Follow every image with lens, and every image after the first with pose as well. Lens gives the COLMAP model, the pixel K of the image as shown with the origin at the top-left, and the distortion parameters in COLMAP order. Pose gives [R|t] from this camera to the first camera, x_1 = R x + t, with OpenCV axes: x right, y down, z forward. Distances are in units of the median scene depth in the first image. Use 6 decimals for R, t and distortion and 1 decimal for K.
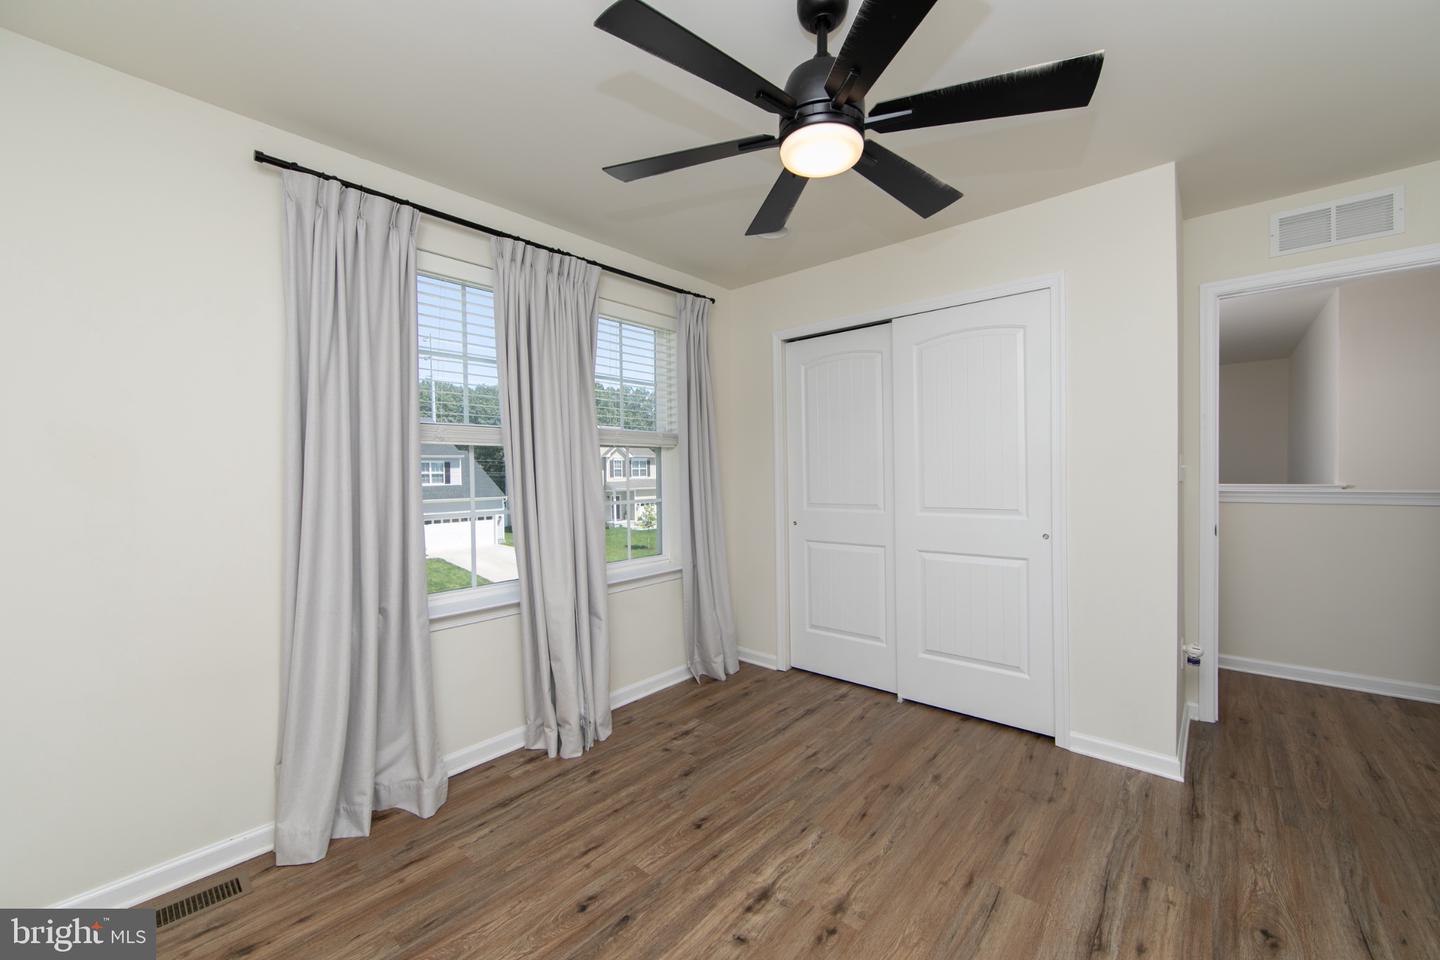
lens RADIAL K [[566.8, 0, 722.1], [0, 566.8, 480.0], [0, 0, 1]] dist [-0.006938, 0.000398]
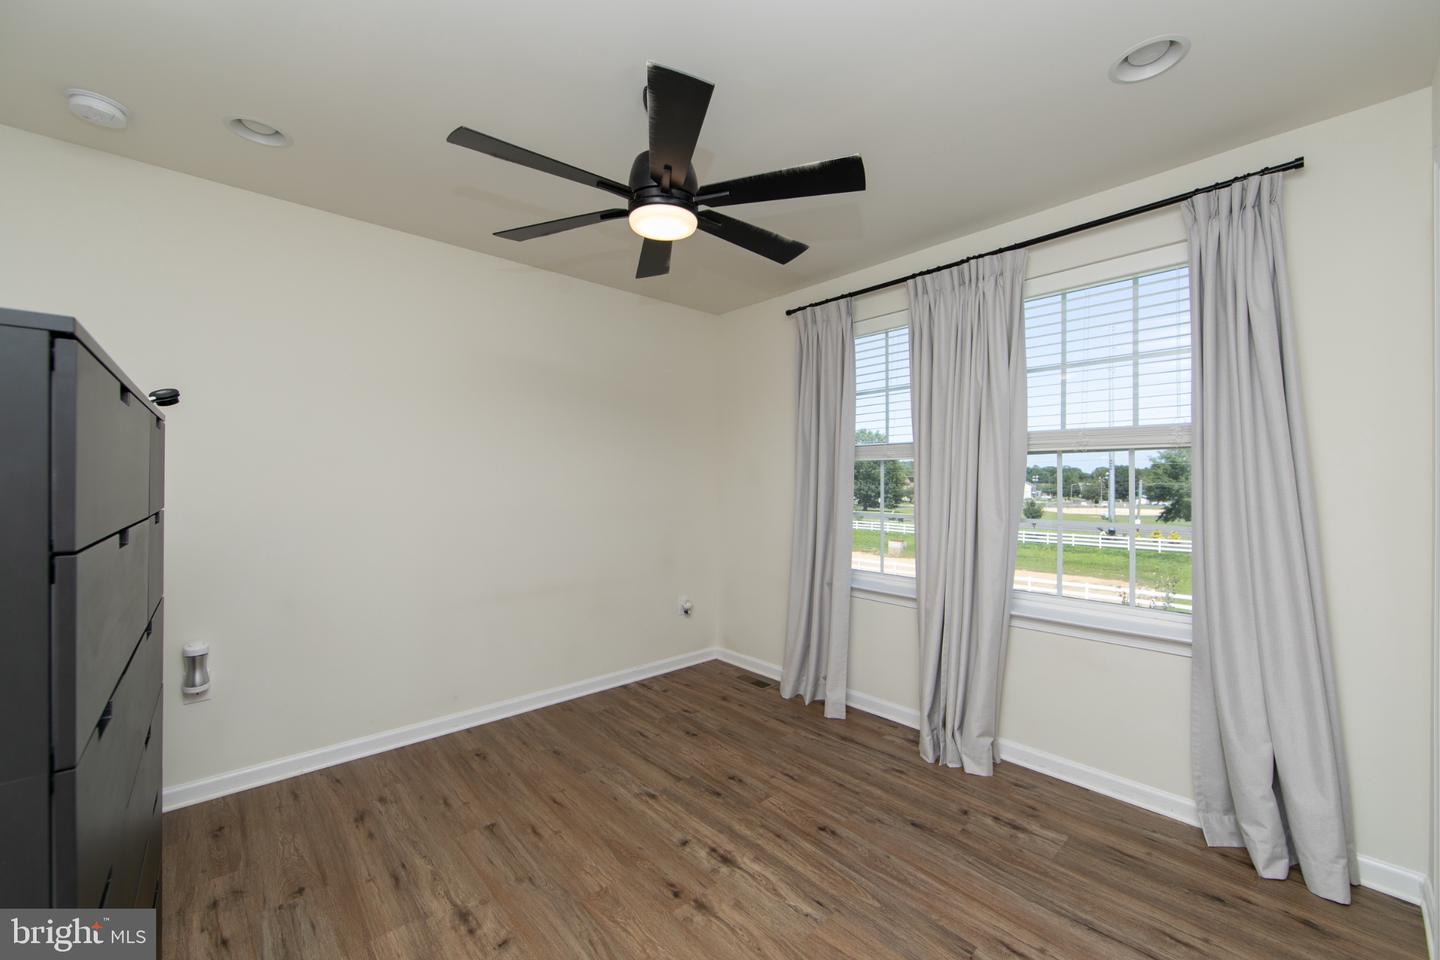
lens RADIAL K [[566.8, 0, 722.1], [0, 566.8, 480.0], [0, 0, 1]] dist [-0.006938, 0.000398]
pose [[-0.122039, 0.014363, -0.992421, 1.005192], [-0.016072, 0.999736, 0.016445, -0.038549], [0.992395, 0.017957, -0.121776, 0.942449]]
